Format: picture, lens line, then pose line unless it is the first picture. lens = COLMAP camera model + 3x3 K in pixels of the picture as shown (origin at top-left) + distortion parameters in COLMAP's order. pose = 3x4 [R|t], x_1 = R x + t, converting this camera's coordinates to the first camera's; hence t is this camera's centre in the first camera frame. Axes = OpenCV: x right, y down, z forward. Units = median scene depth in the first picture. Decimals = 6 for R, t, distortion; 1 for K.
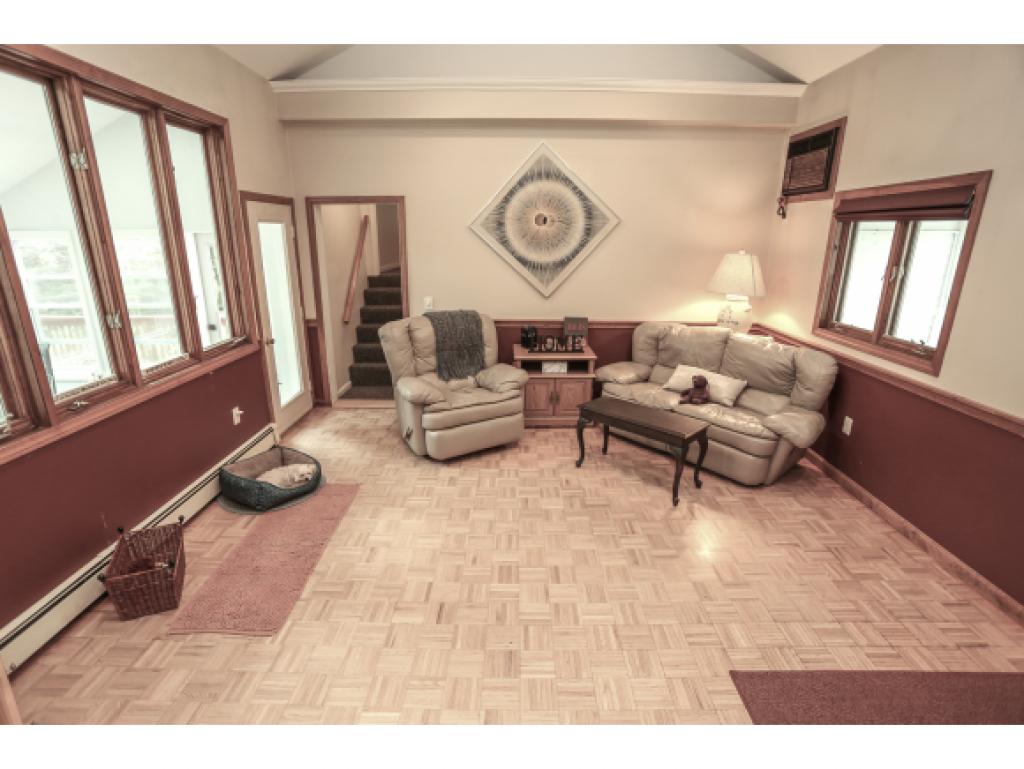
lens RADIAL K [[515.9, 0, 512.0], [0, 515.9, 384.5], [0, 0, 1]] dist [-0.064192, 0.025430]
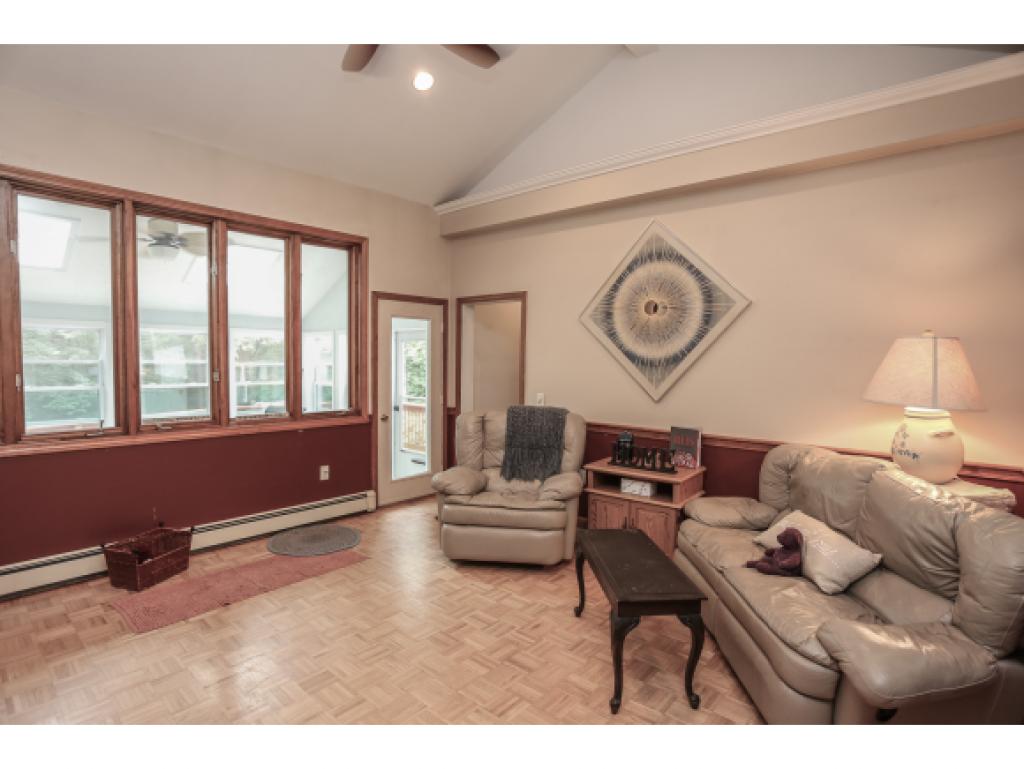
lens RADIAL K [[530.3, 0, 512.0], [0, 530.3, 384.5], [0, 0, 1]] dist [-0.065808, 0.027501]
pose [[0.754605, 0.037261, -0.655121, 0.459946], [-0.195324, 0.965884, -0.170049, -0.011351], [0.626434, 0.256281, 0.736139, 0.265994]]
